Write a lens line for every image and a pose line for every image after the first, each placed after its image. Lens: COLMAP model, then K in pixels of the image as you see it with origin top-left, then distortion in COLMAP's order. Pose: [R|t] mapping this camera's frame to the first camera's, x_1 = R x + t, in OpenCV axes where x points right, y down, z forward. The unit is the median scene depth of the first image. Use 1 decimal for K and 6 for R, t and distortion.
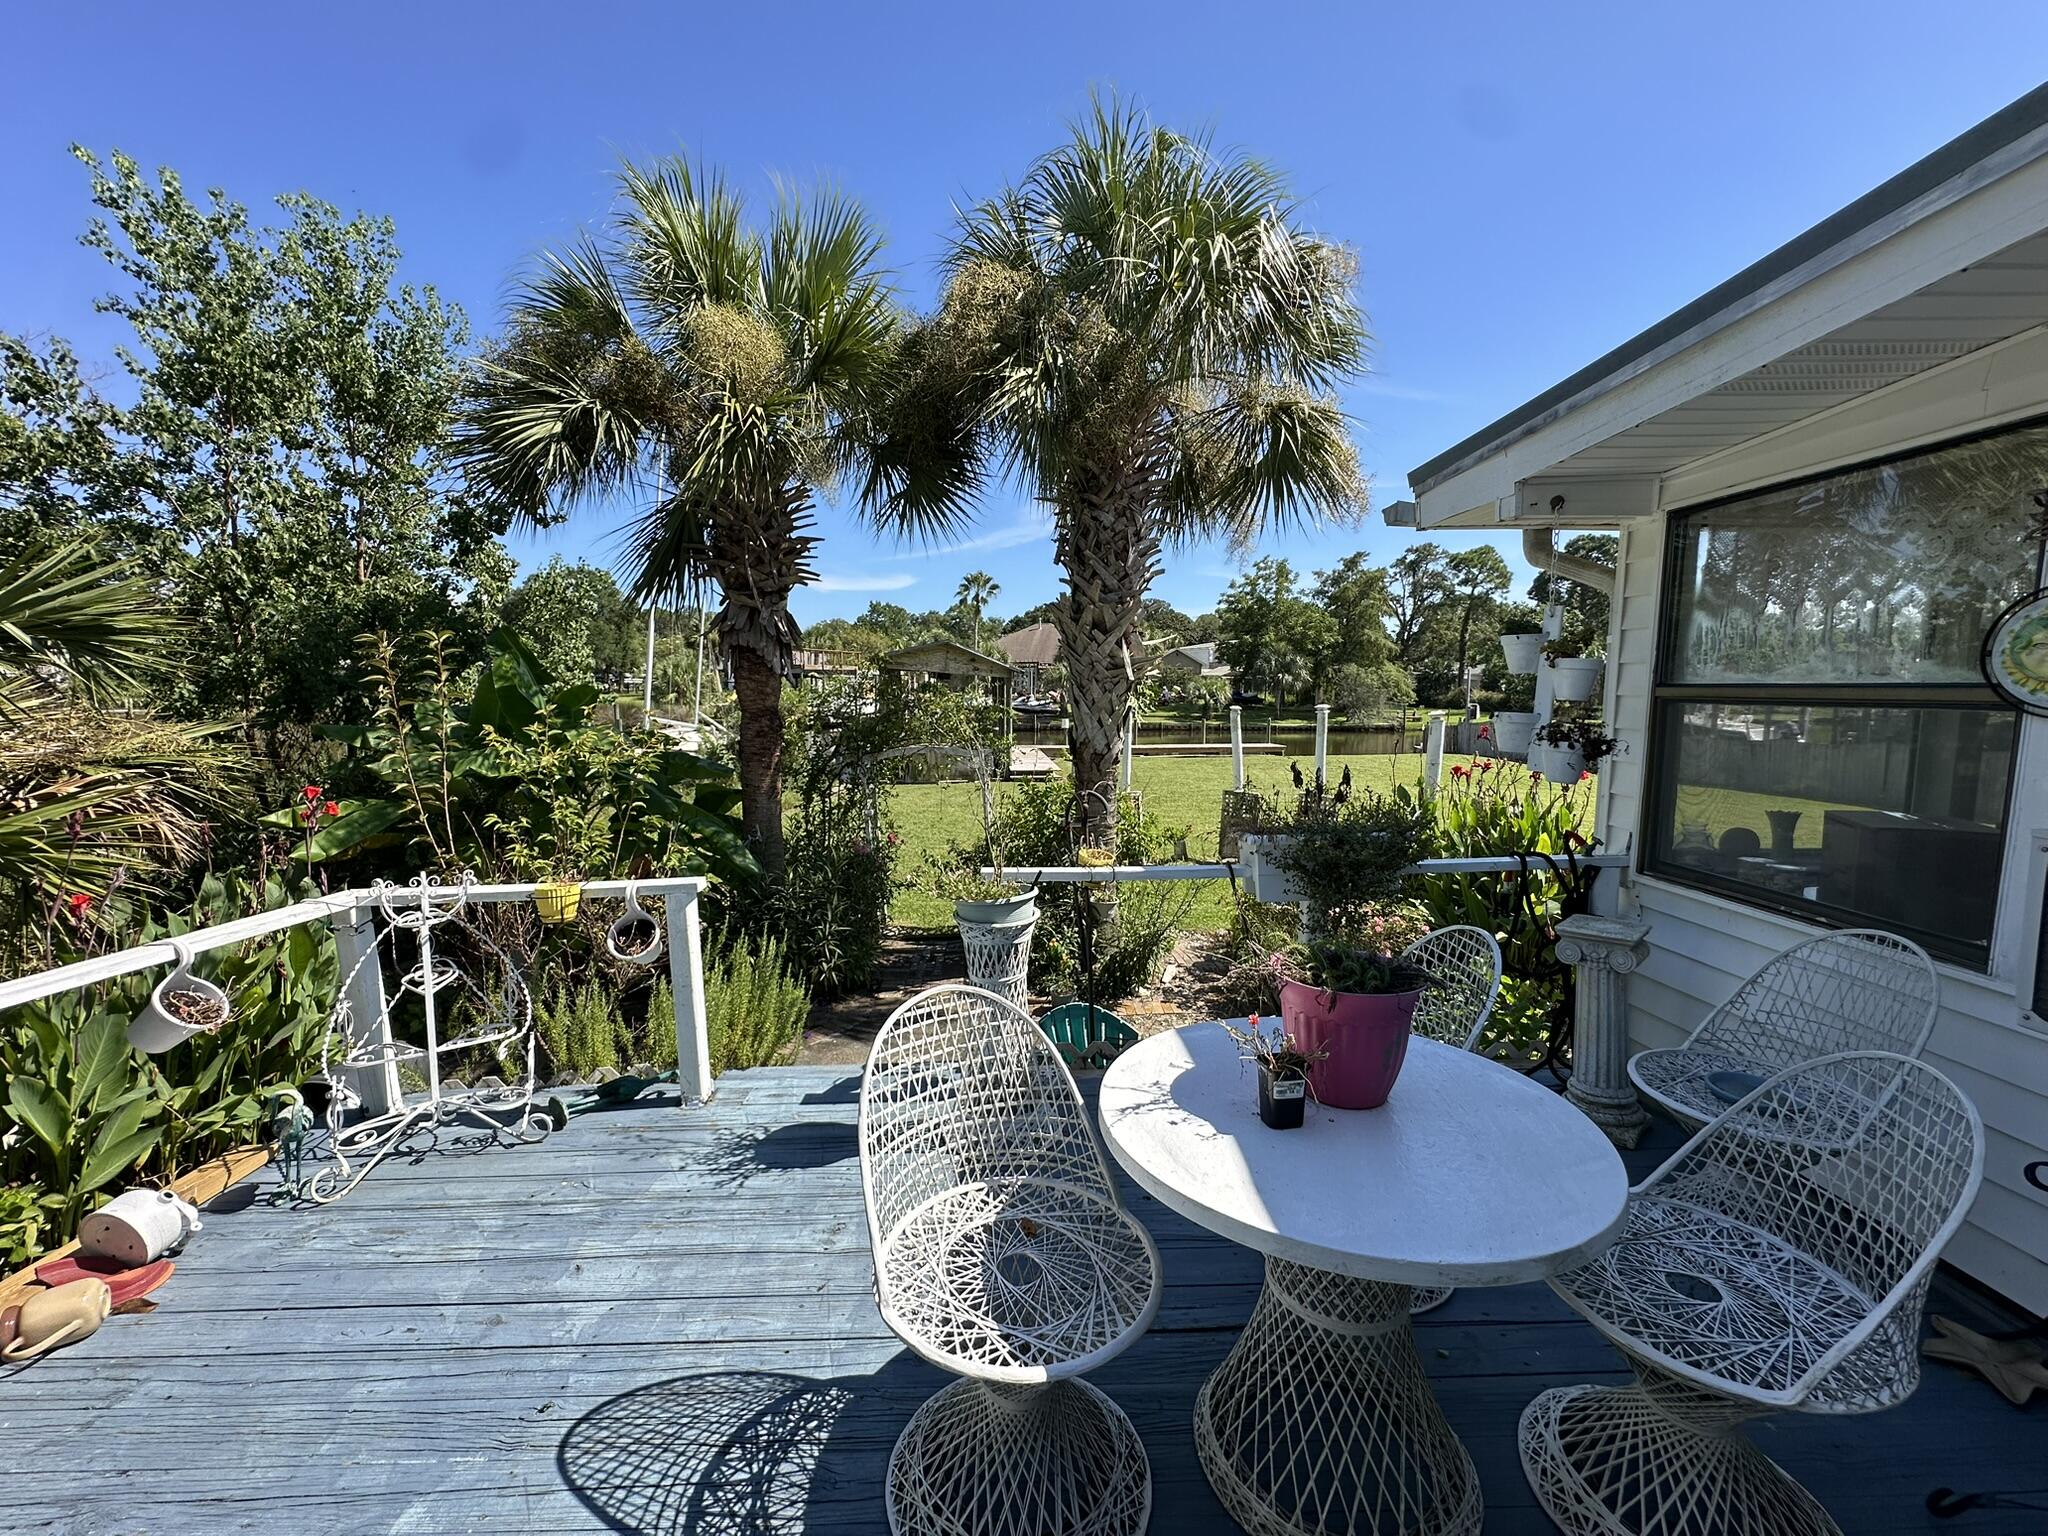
lens RADIAL K [[820.8, 0, 1022.4], [0, 820.8, 766.6], [0, 0, 1]] dist [-0.002558, 0.000406]
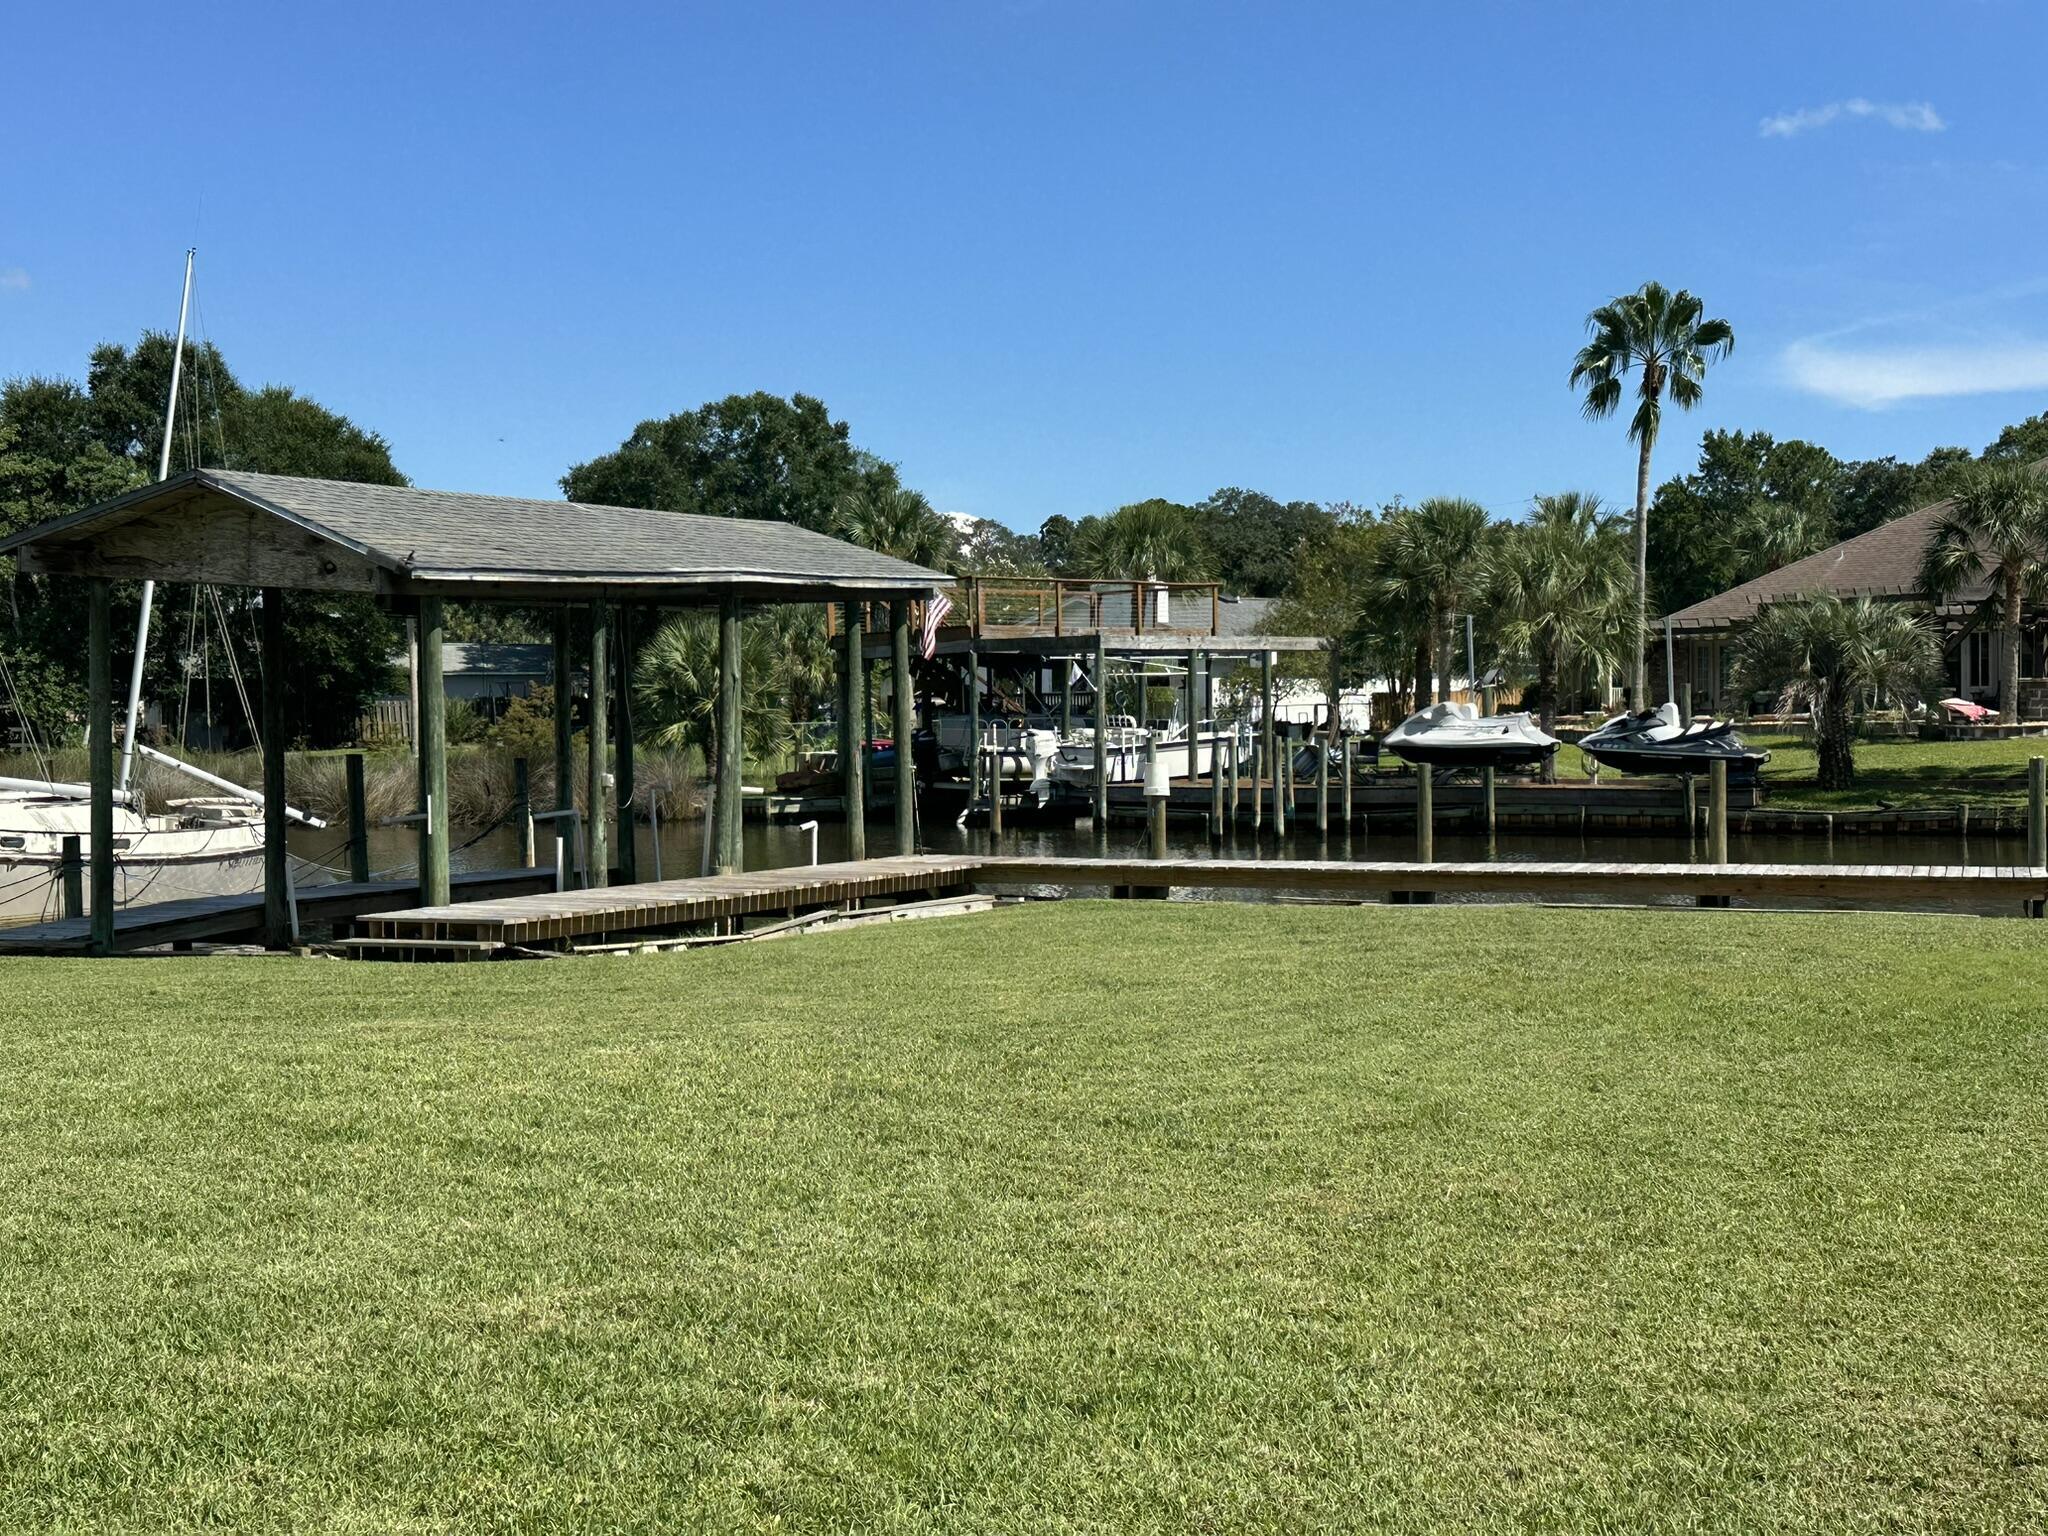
lens RADIAL K [[2582.1, 0, 1047.3], [0, 2582.1, 760.4], [0, 0, 1]] dist [0.145475, -0.006184]
pose [[0.862682, -0.009176, -0.505664, 2.359061], [-0.033634, 0.996581, -0.075465, 0.038070], [0.504627, 0.082110, 0.859424, 1.280857]]
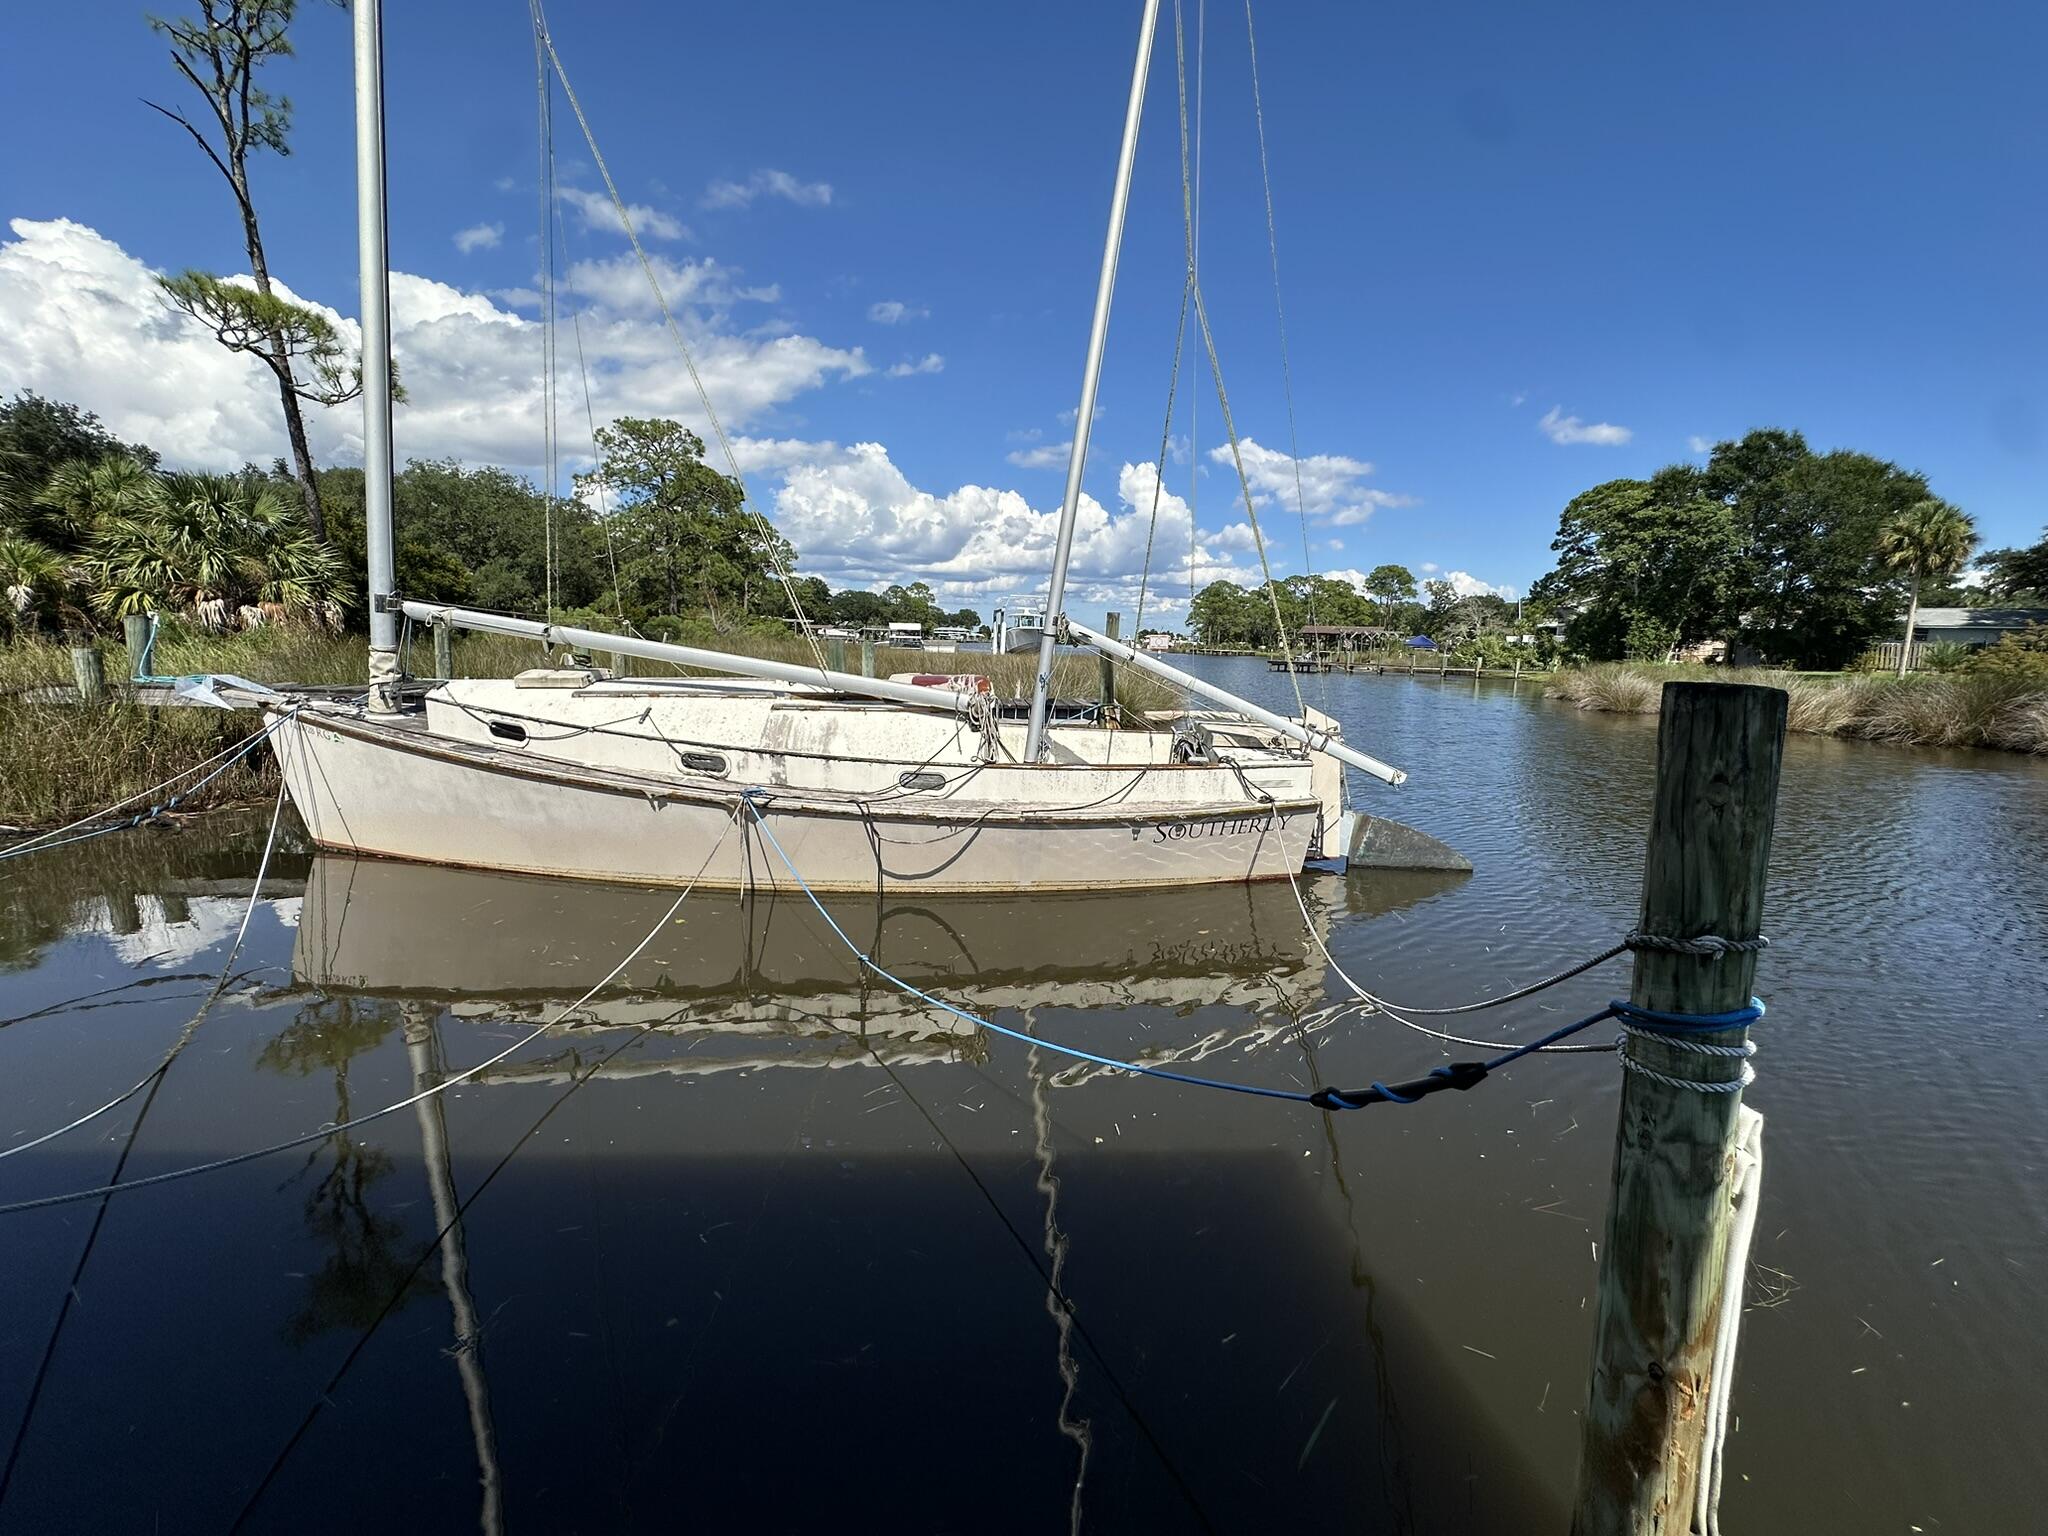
lens RADIAL K [[820.8, 0, 1022.4], [0, 820.8, 766.6], [0, 0, 1]] dist [-0.002558, 0.000406]
pose [[-0.038543, 0.144485, -0.988756, -0.891835], [-0.130416, 0.980300, 0.148333, -0.303569], [0.990710, 0.134666, -0.018940, 4.968792]]
